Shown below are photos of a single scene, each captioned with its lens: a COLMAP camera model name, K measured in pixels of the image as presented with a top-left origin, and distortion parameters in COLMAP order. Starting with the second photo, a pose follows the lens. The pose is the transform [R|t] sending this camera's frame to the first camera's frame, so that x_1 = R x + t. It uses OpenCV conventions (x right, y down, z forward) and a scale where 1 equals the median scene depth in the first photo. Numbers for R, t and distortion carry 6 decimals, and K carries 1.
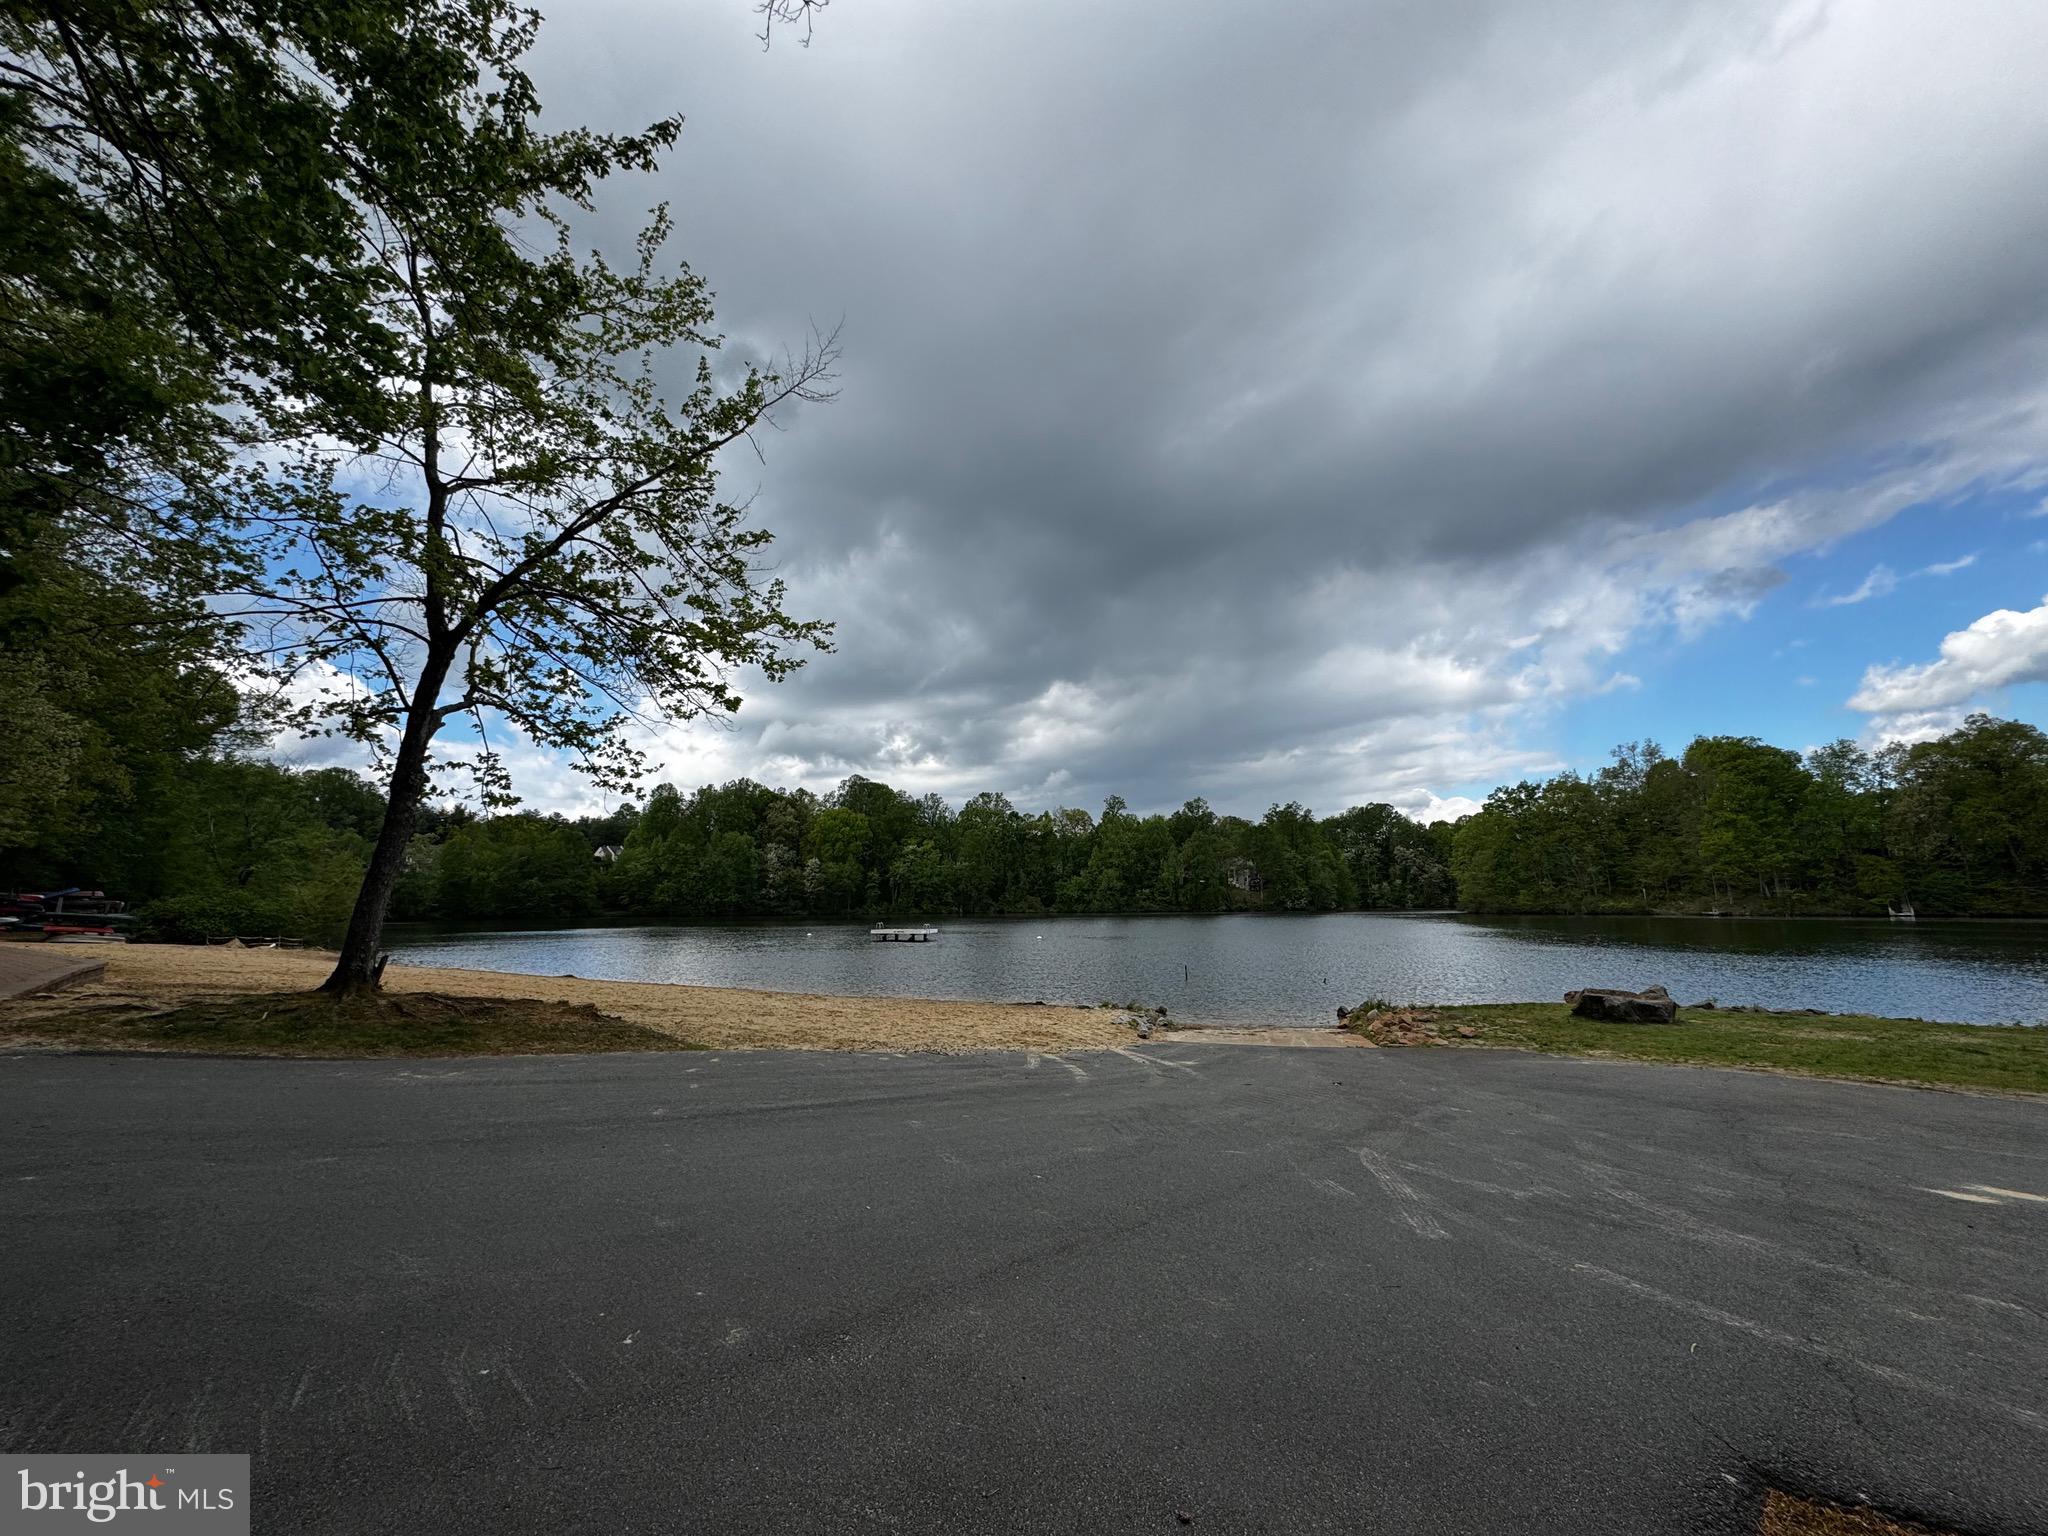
lens RADIAL K [[818.8, 0, 1026.8], [0, 818.8, 772.0], [0, 0, 1]] dist [-0.008994, 0.002086]
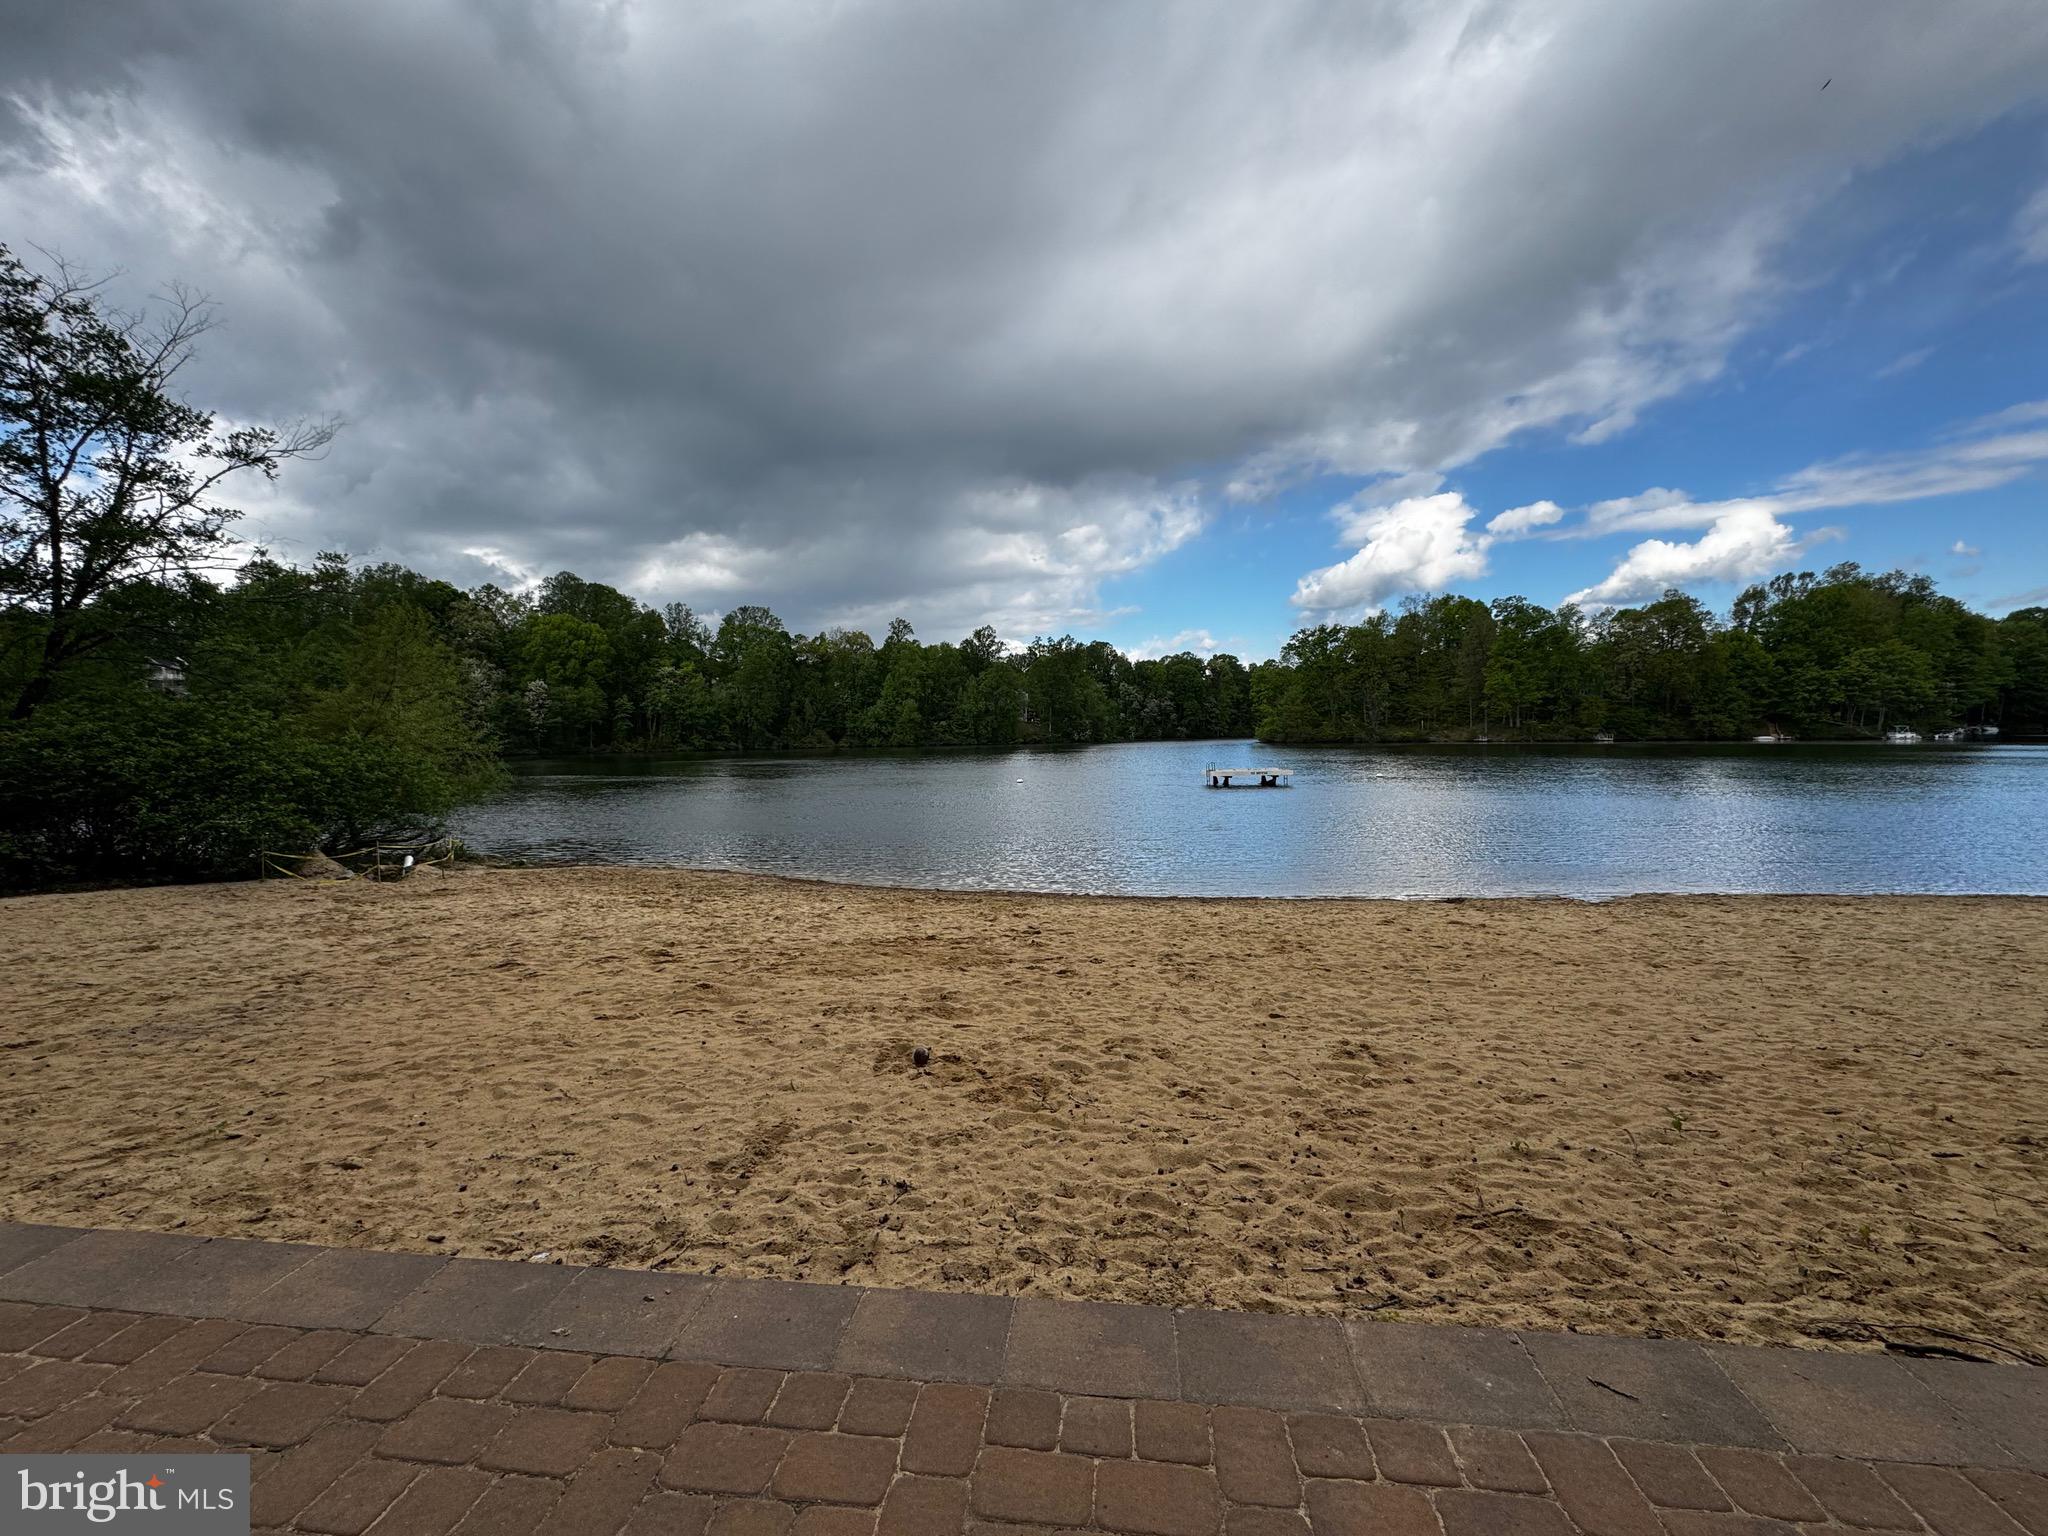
lens RADIAL K [[818.8, 0, 1018.5], [0, 818.8, 776.2], [0, 0, 1]] dist [-0.008994, 0.002086]
pose [[0.895765, -0.029353, 0.443557, -0.197228], [-0.062212, 0.979720, 0.190471, 0.021136], [-0.440153, -0.198212, 0.875773, 0.128381]]
